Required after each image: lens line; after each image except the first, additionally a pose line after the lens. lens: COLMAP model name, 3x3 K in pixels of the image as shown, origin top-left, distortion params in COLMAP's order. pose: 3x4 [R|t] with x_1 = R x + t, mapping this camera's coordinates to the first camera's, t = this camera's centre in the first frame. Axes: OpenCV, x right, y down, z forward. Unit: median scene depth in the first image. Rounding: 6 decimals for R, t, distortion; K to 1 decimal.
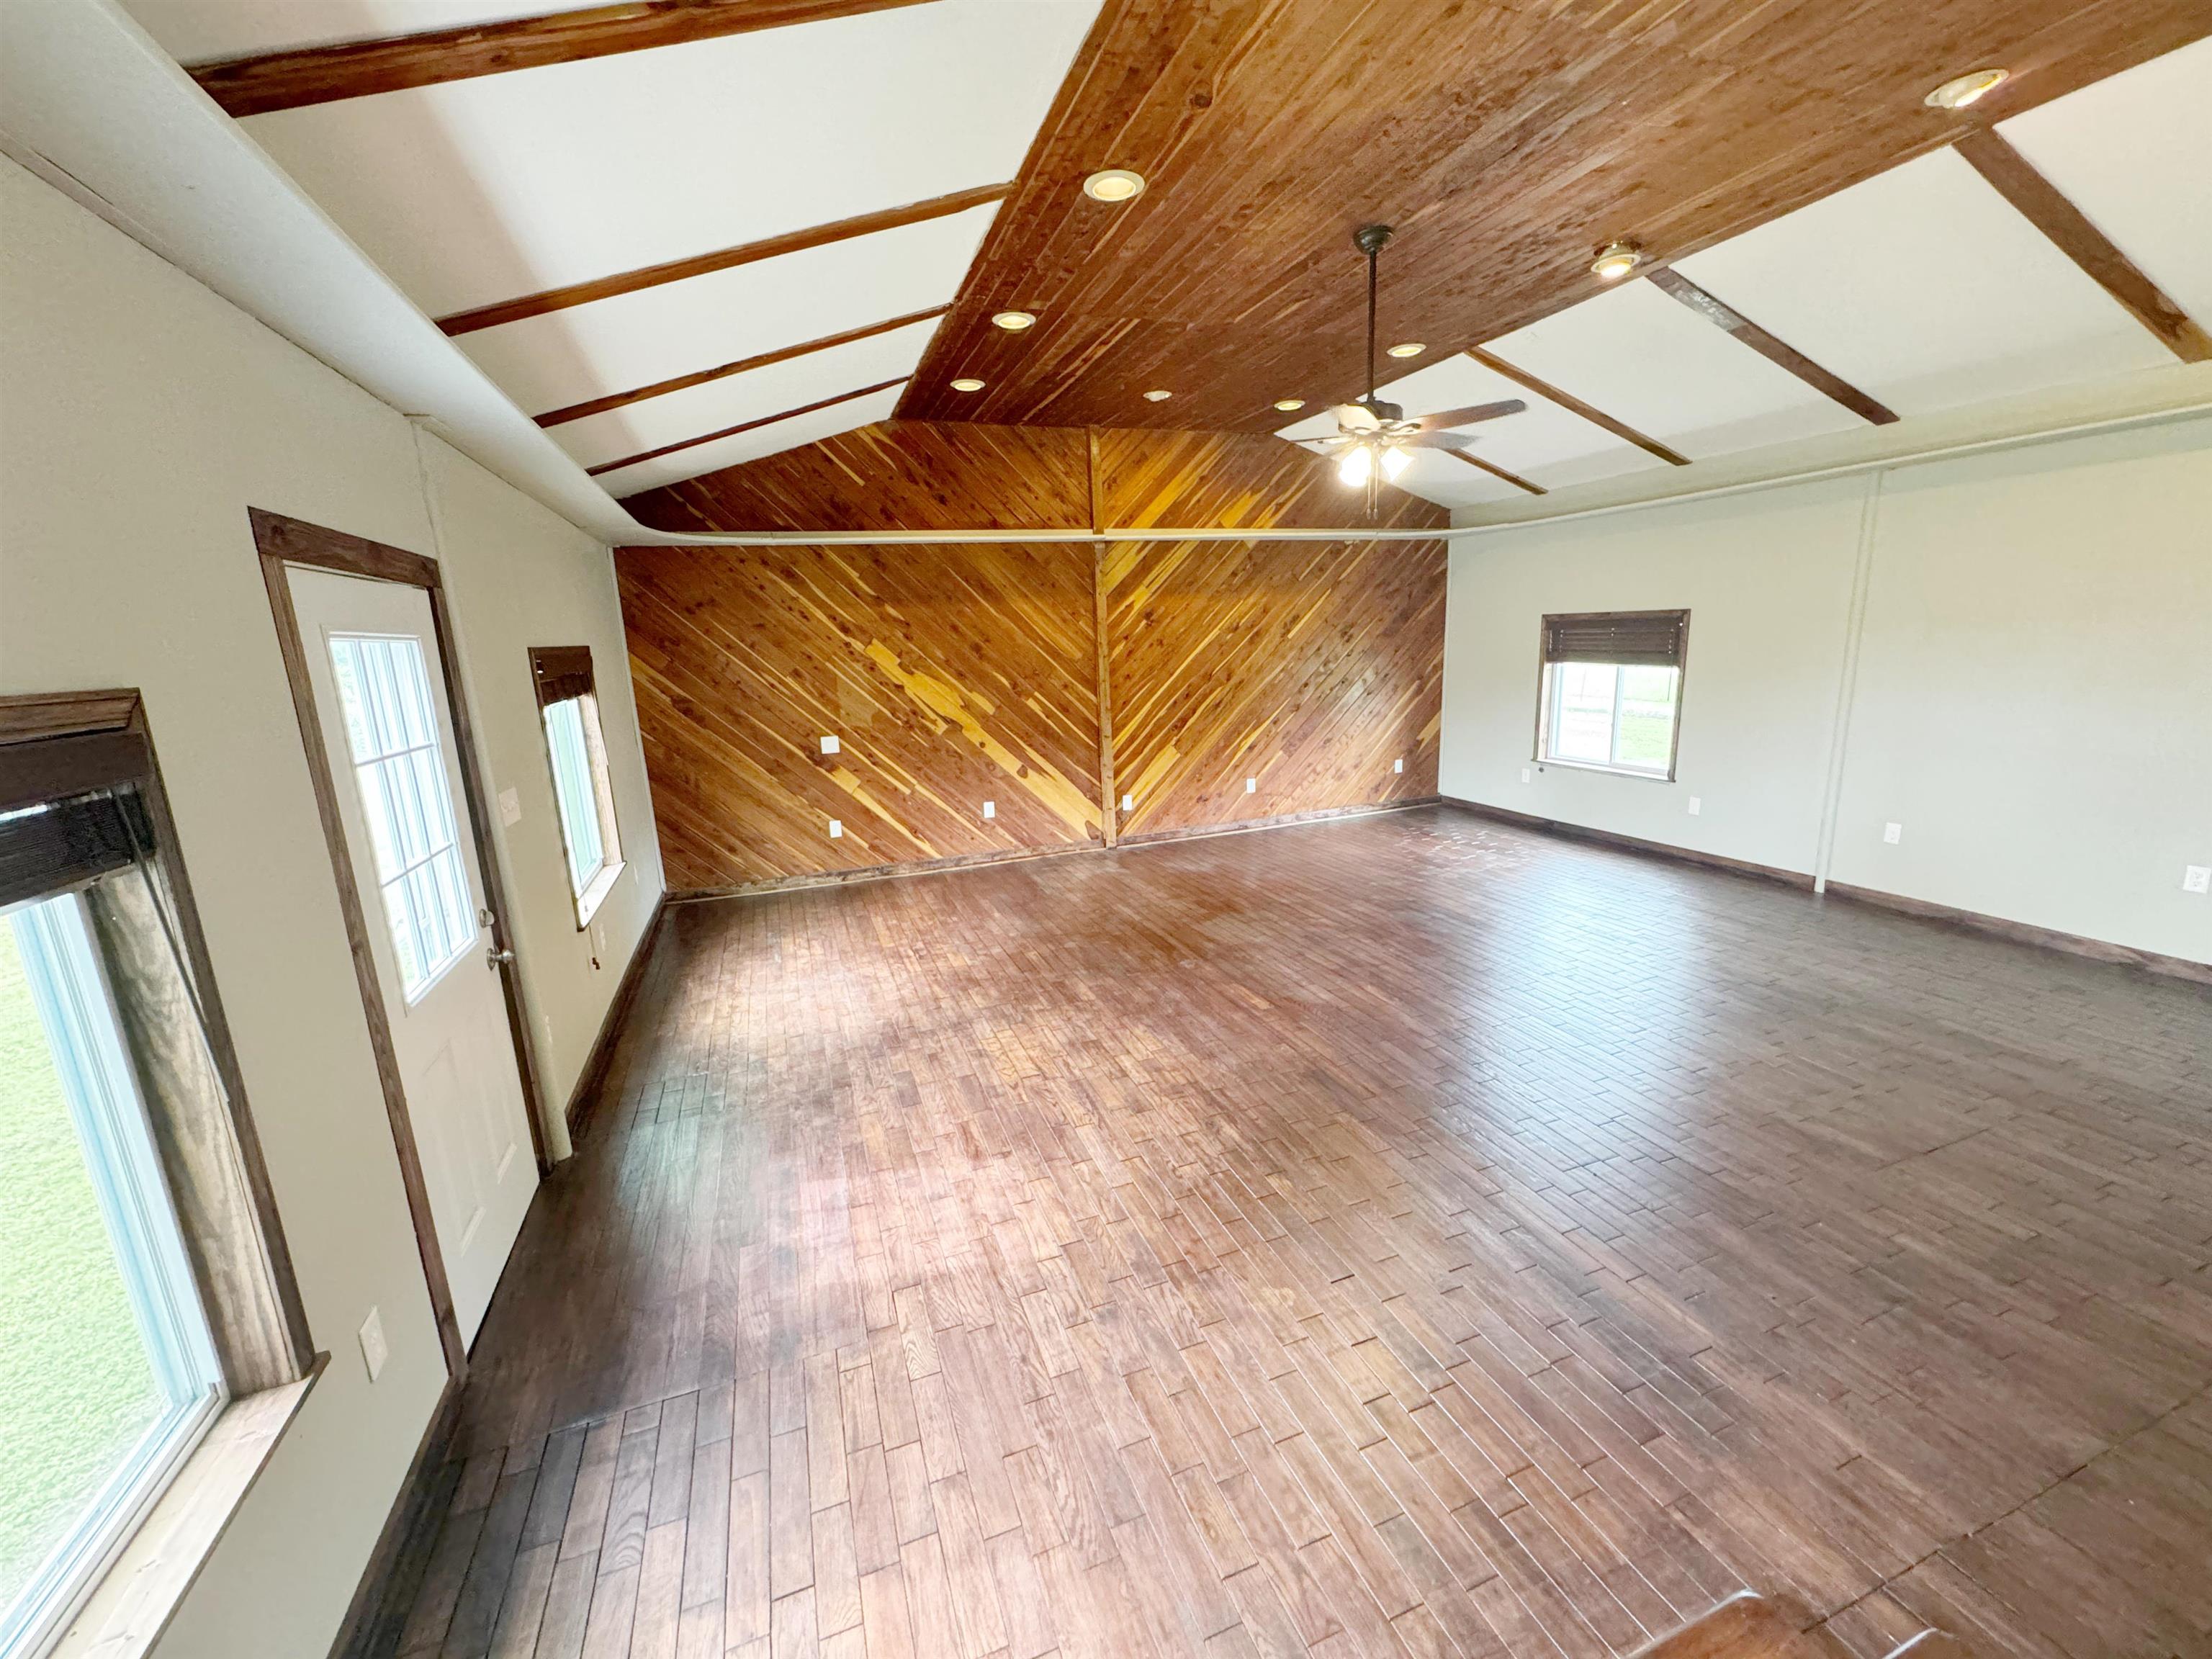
lens RADIAL K [[881.7, 0, 1101.2], [0, 881.7, 824.7], [0, 0, 1]] dist [-0.009195, 0.002465]
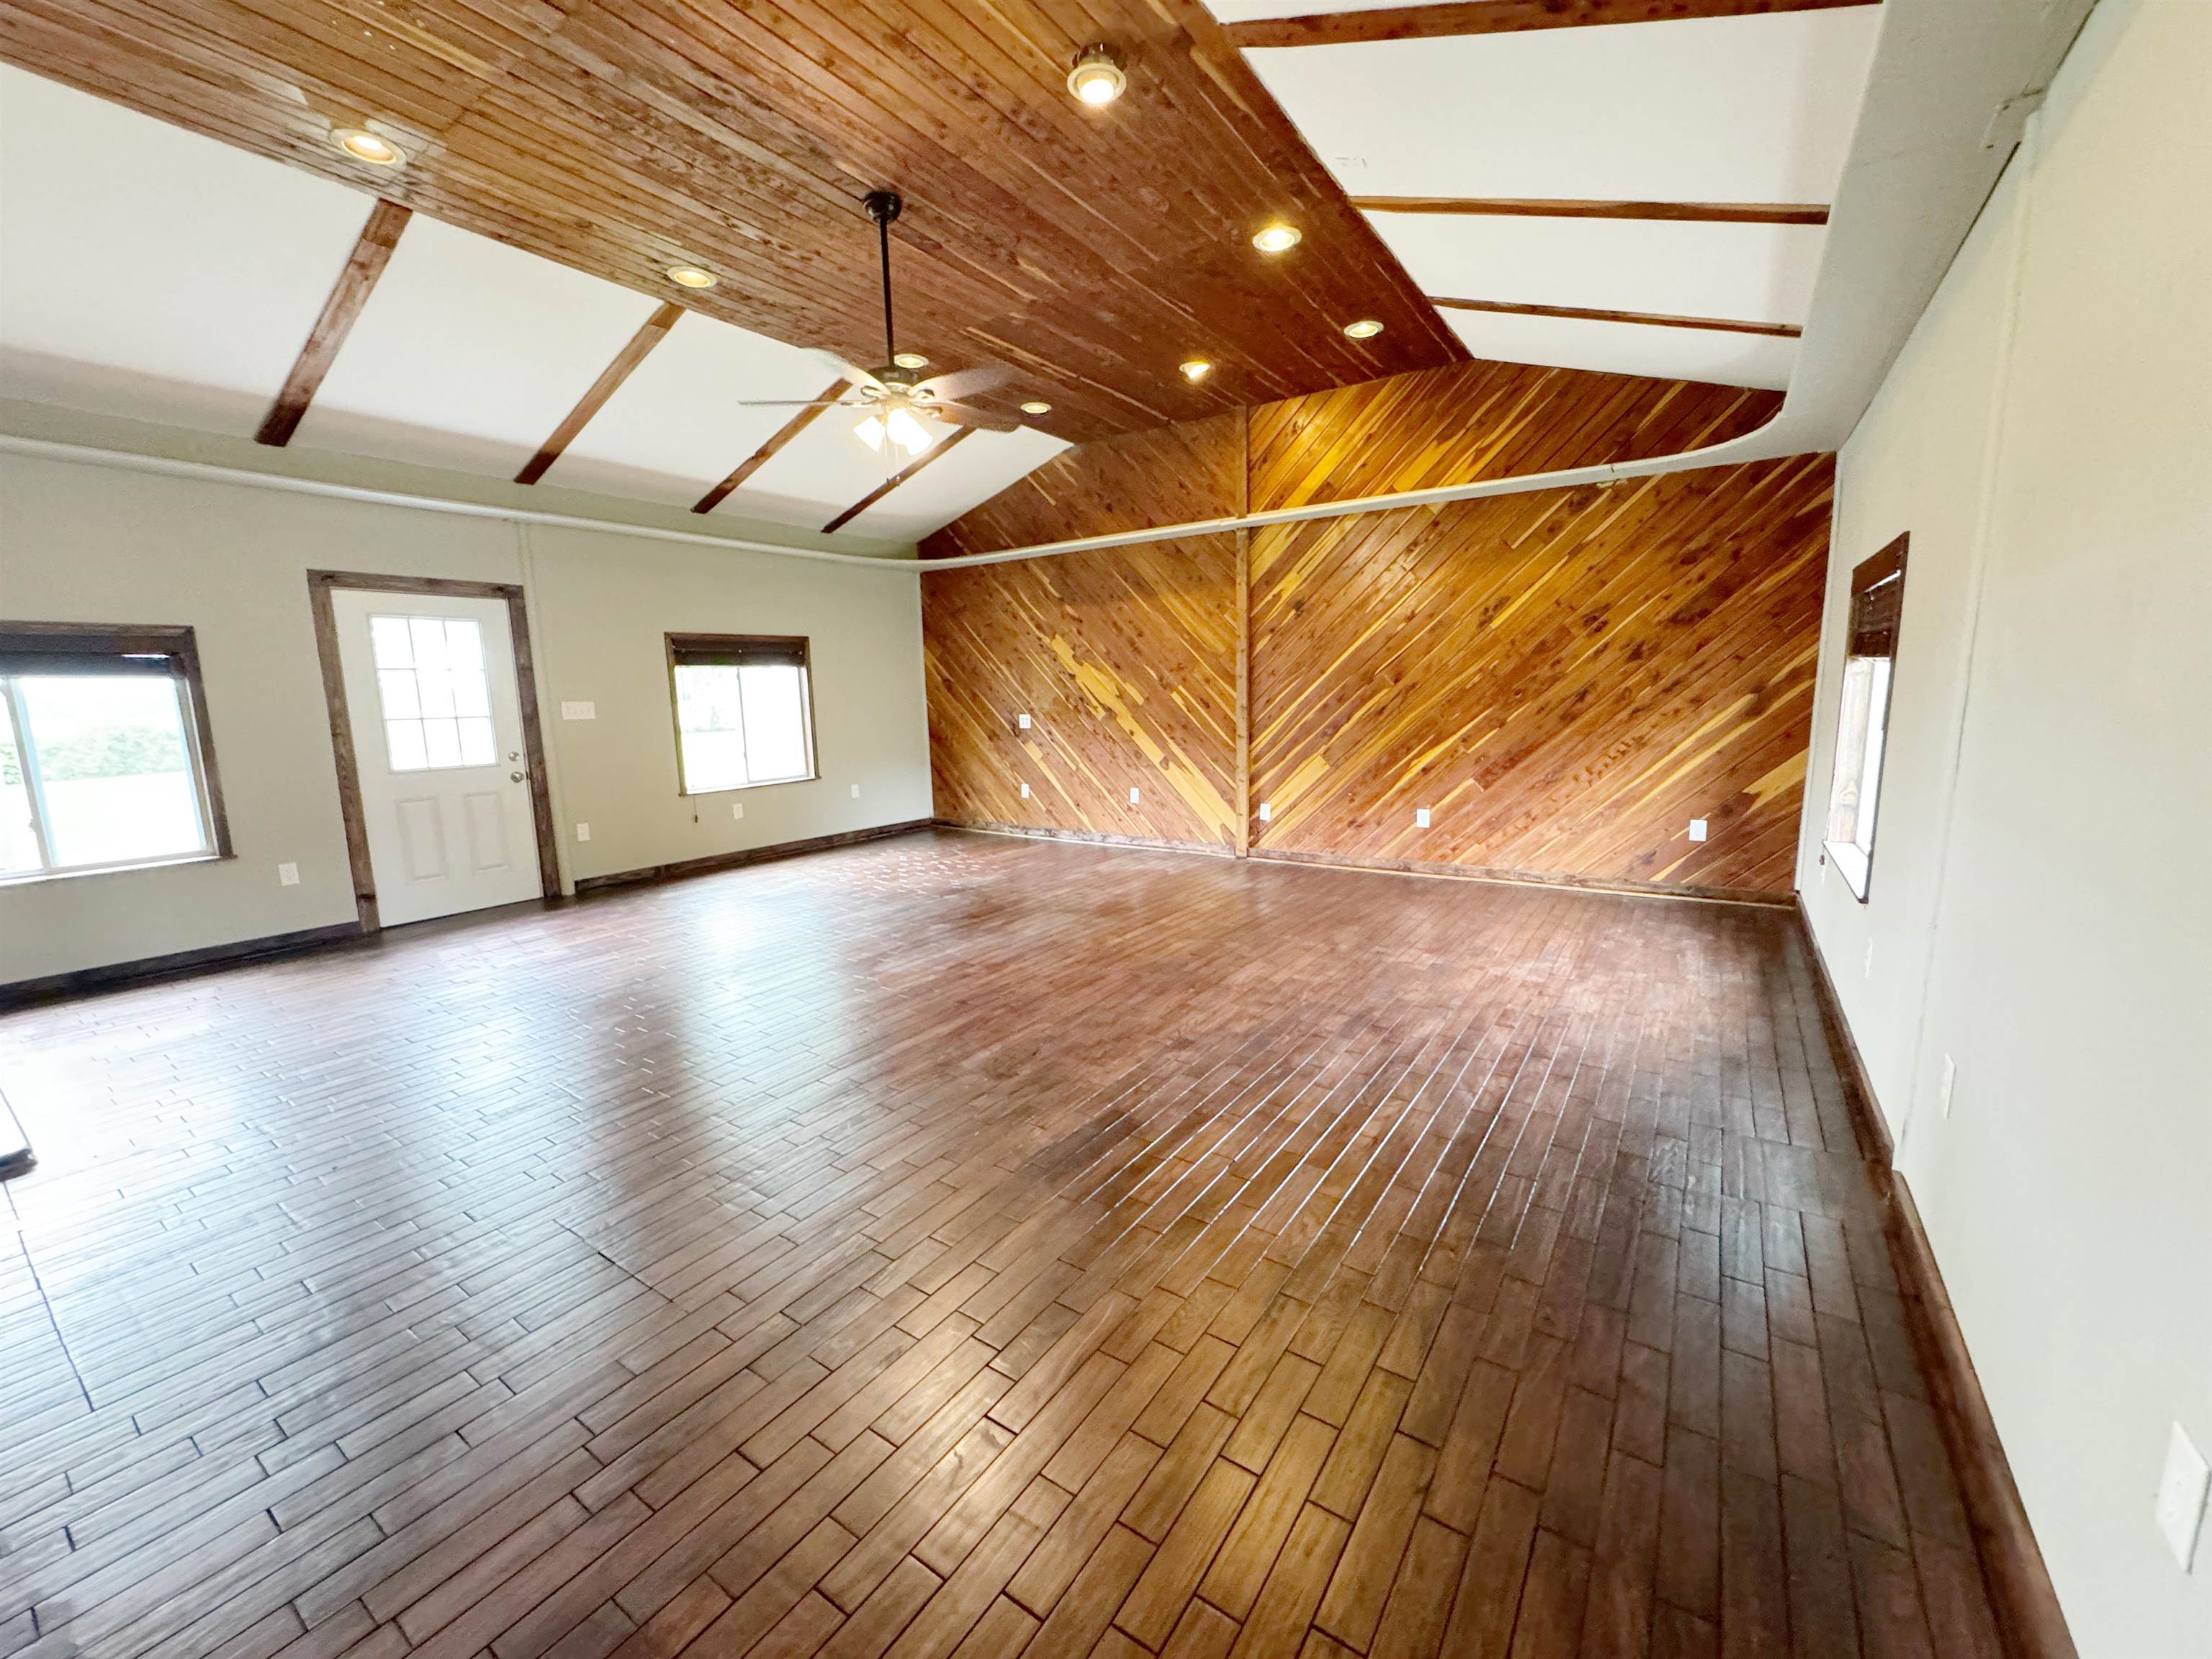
lens RADIAL K [[881.7, 0, 1108.5], [0, 881.7, 825.5], [0, 0, 1]] dist [-0.009195, 0.002465]
pose [[0.574195, 0.154771, -0.803956, 0.701202], [-0.175237, 0.982445, 0.063976, -0.043017], [0.799745, 0.104148, 0.591237, 0.350633]]
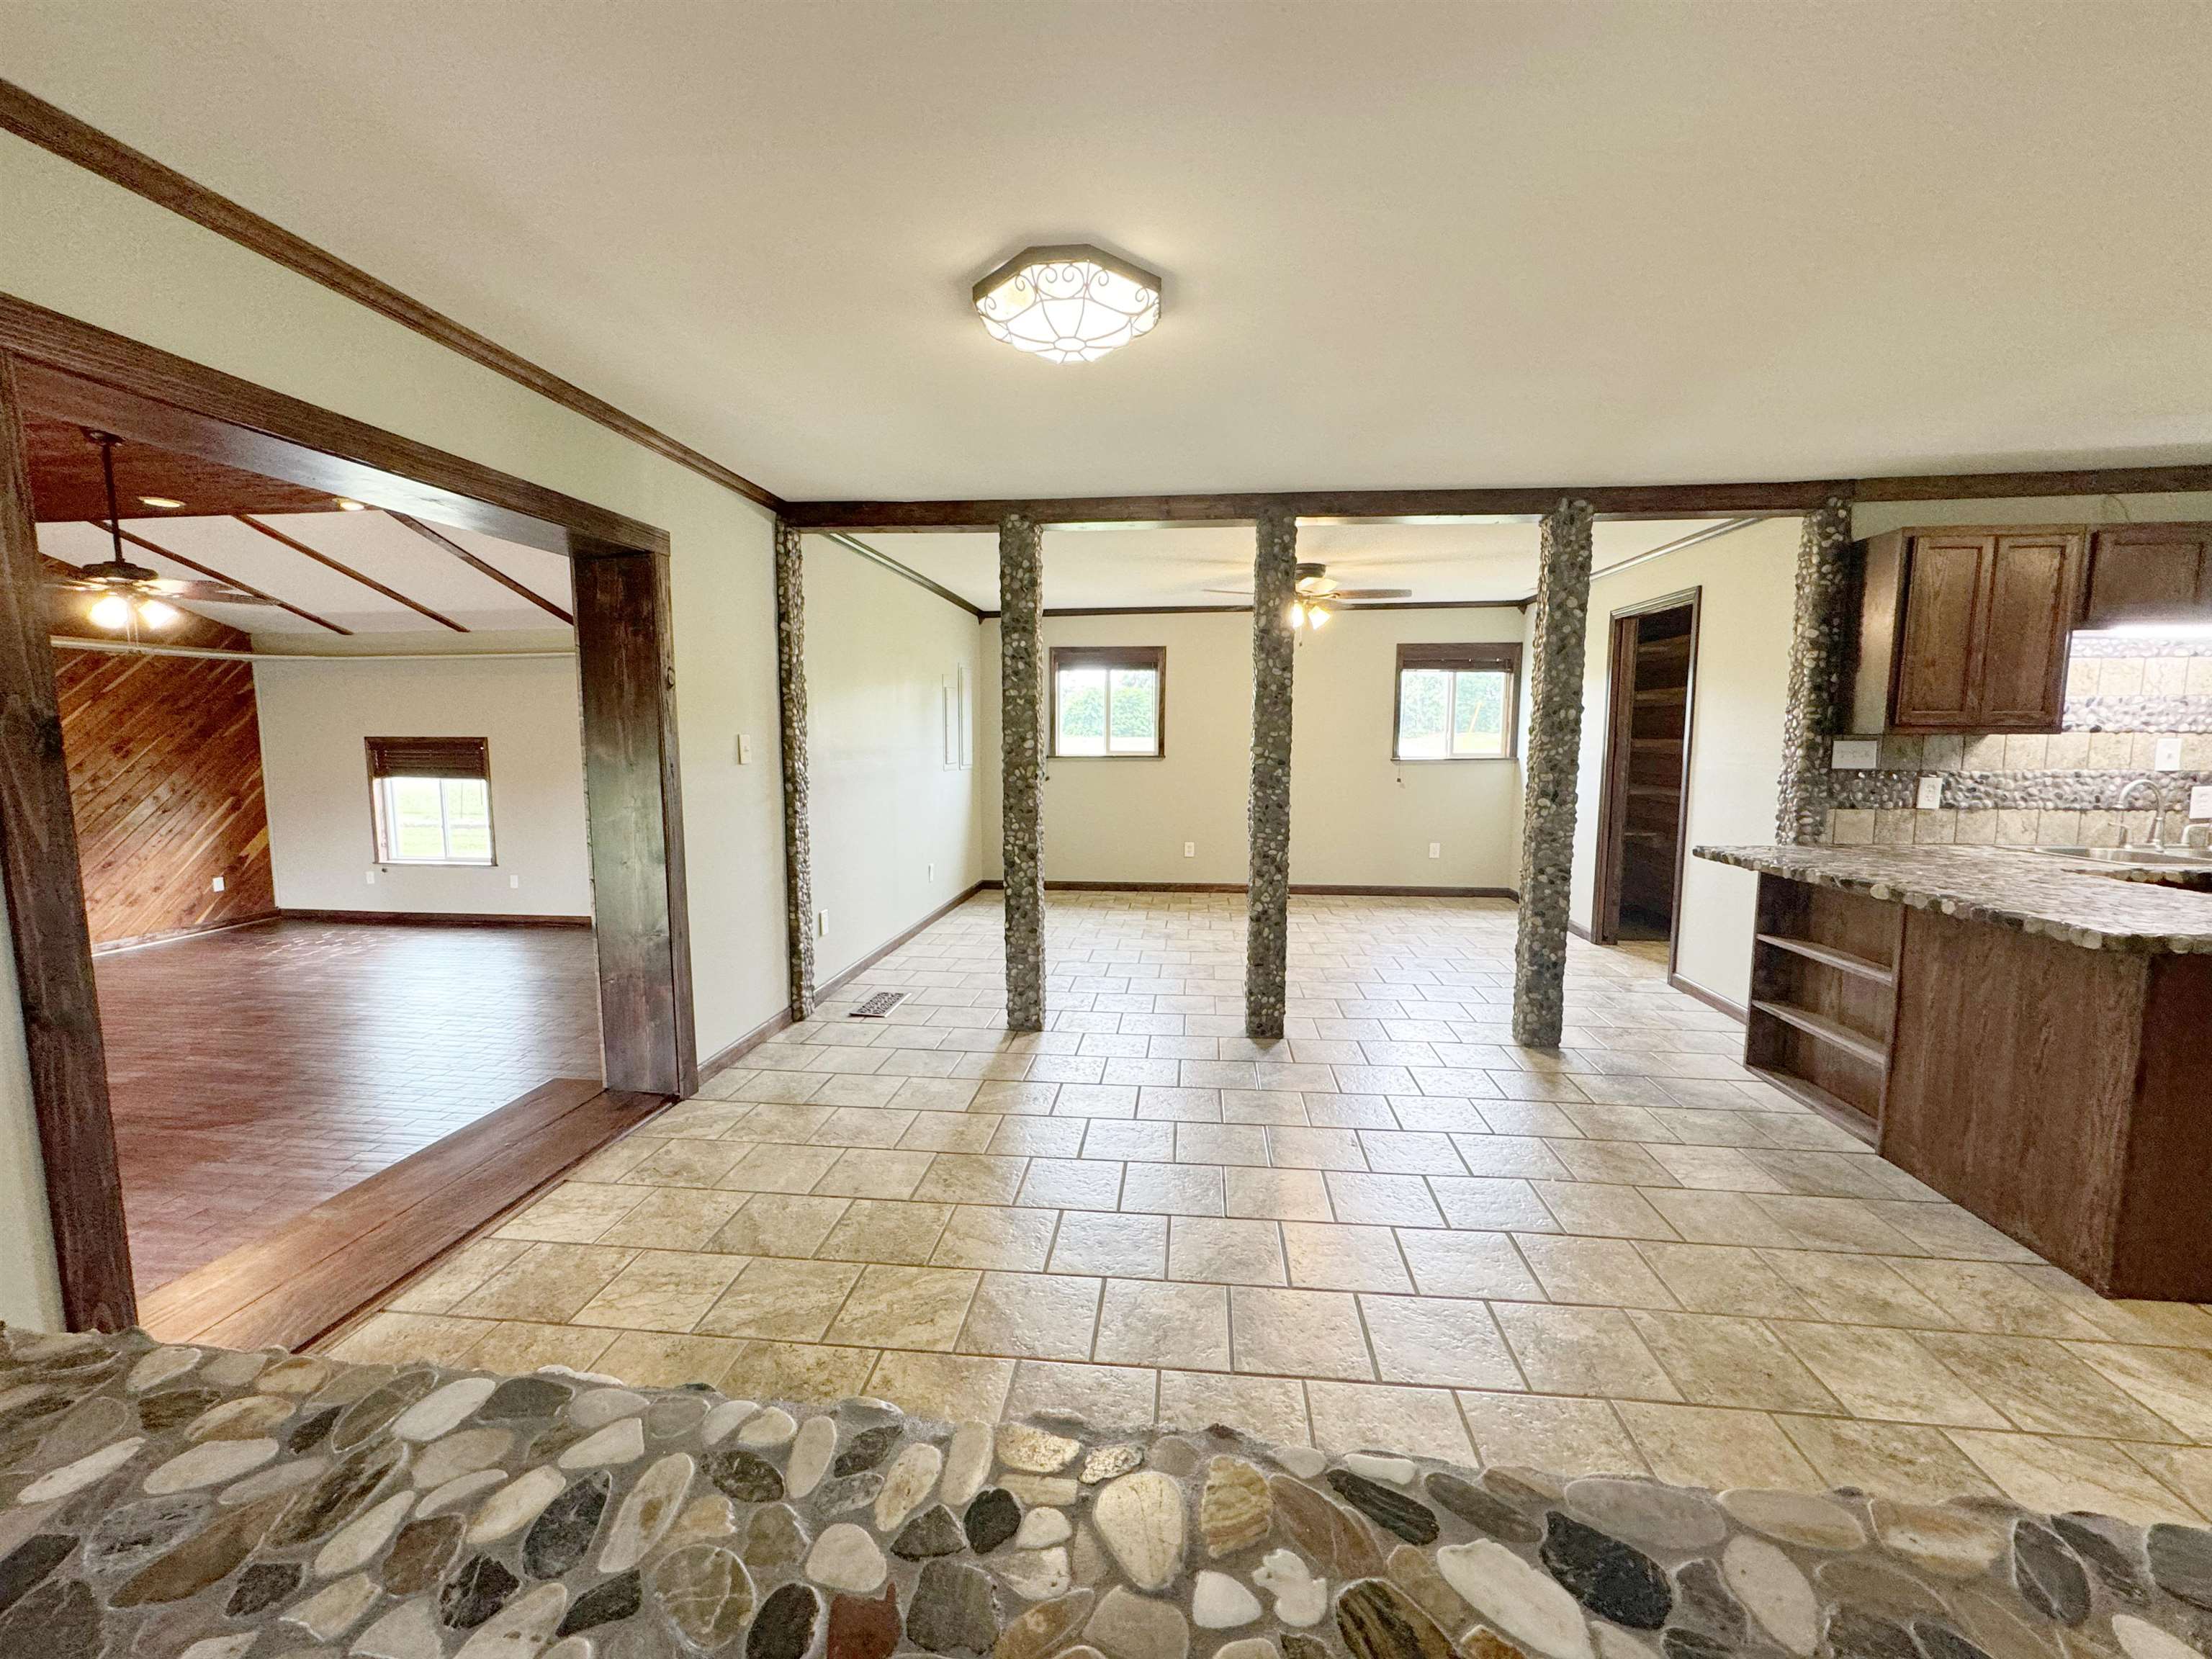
lens RADIAL K [[881.7, 0, 1105.7], [0, 881.7, 829.3], [0, 0, 1]] dist [-0.009195, 0.002465]
pose [[0.450008, -0.053595, 0.891415, -0.092961], [0.170774, 0.984941, -0.026993, 0.078361], [-0.876544, 0.164377, 0.452384, -0.355904]]
